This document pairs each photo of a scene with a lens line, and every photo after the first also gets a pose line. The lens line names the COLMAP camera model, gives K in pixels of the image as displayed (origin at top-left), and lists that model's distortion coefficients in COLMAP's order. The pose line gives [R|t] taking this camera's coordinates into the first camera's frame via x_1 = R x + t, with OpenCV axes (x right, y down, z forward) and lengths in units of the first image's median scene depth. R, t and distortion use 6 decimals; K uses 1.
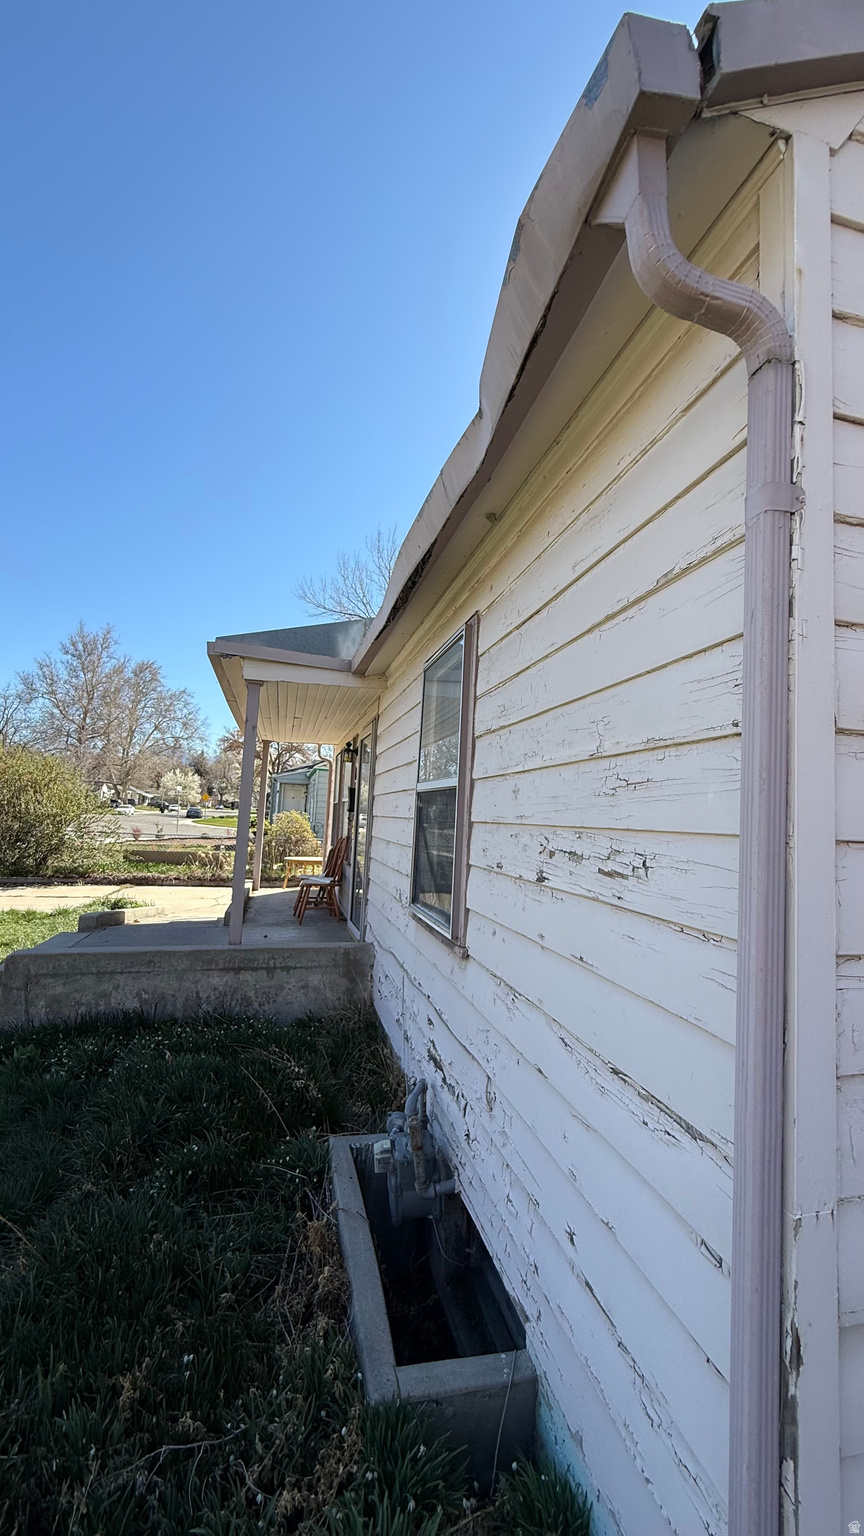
lens RADIAL K [[616.7, 0, 431.8], [0, 616.7, 766.0], [0, 0, 1]] dist [0.012803, -0.000716]
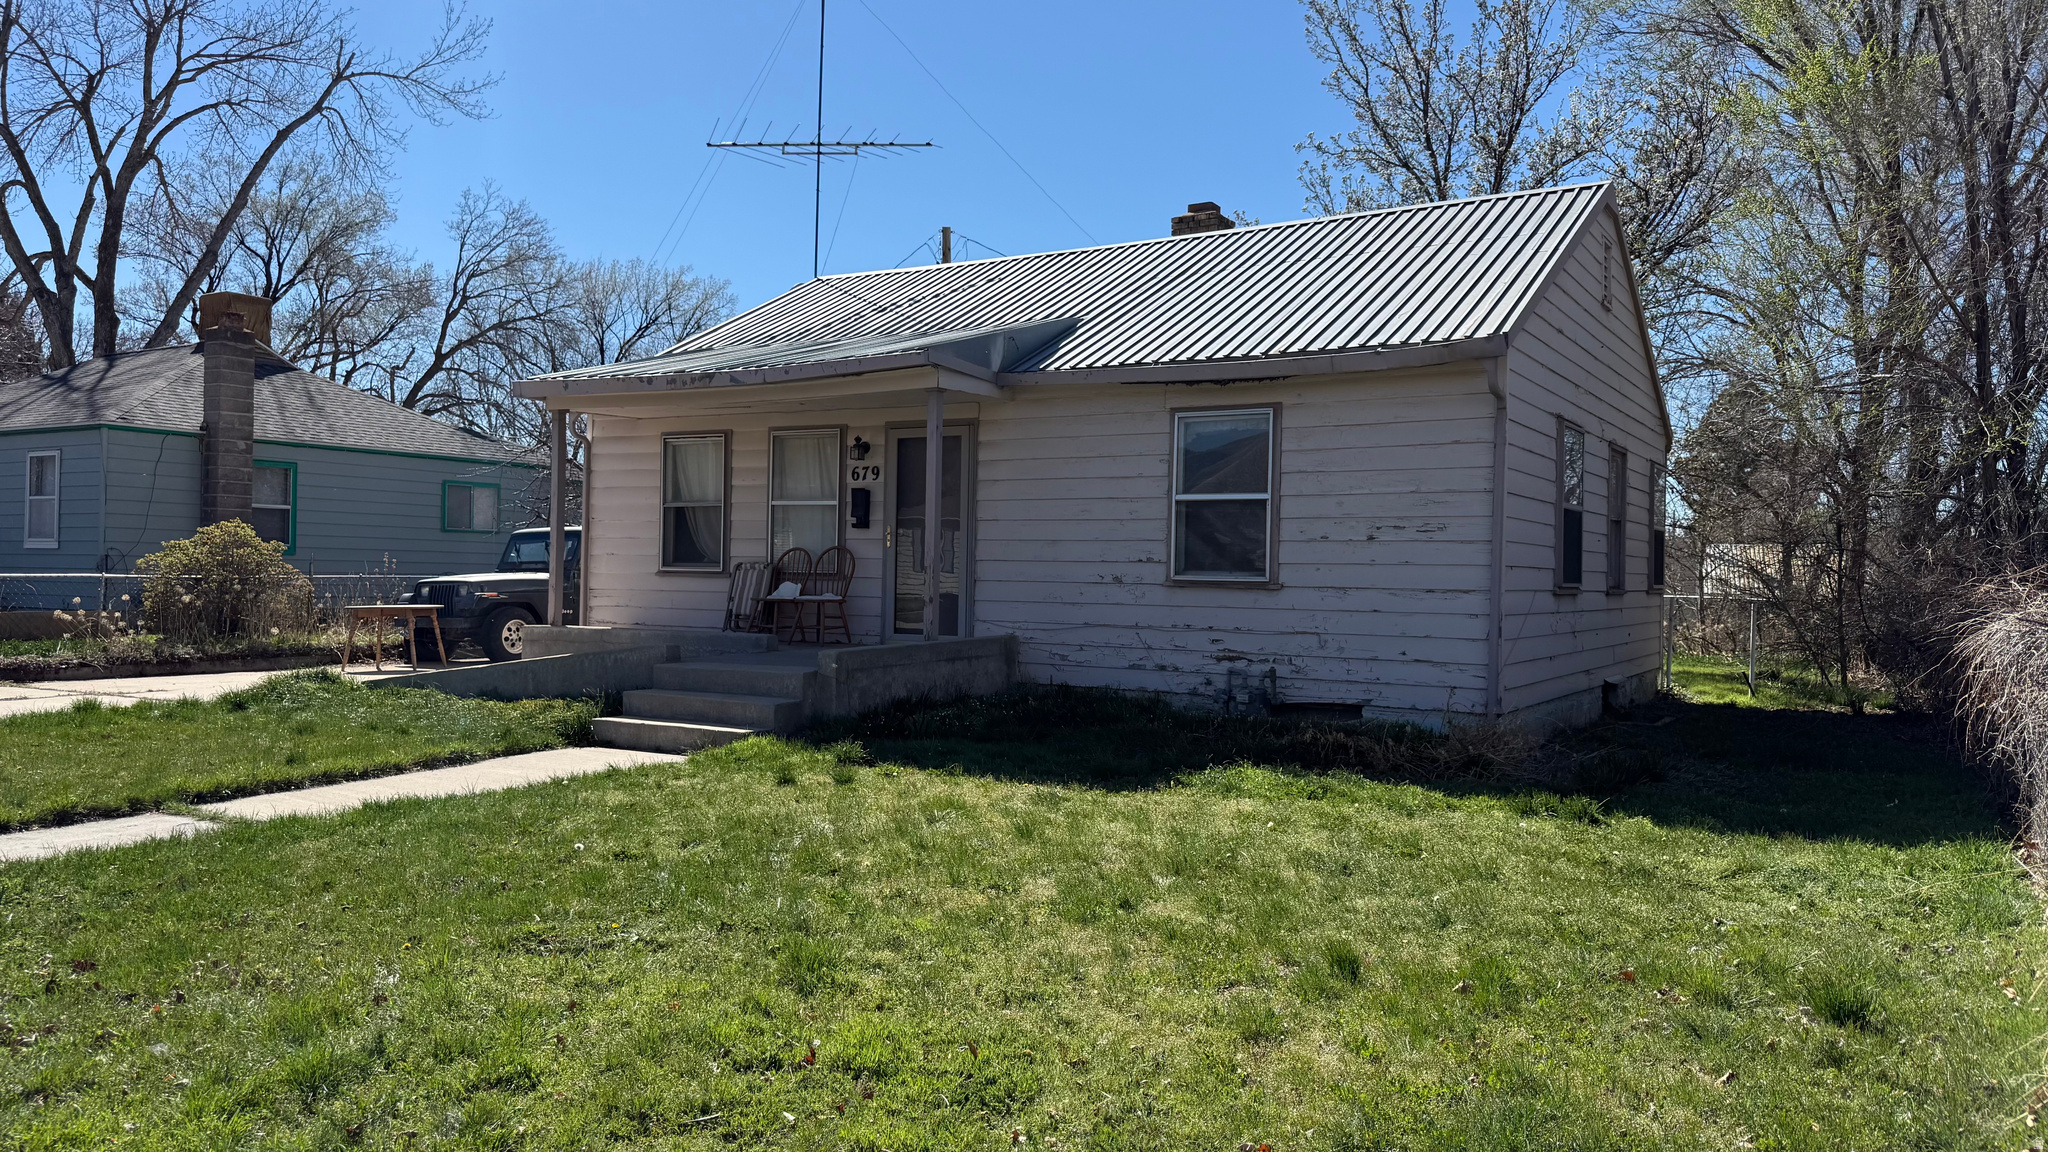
lens RADIAL K [[1478.7, 0, 1002.3], [0, 1478.7, 578.7], [0, 0, 1]] dist [0.068646, -0.076853]
pose [[0.716526, -0.039483, 0.696442, -5.097982], [-0.039707, 0.994469, 0.097231, -0.180212], [-0.696429, -0.097322, 0.710995, -2.250427]]
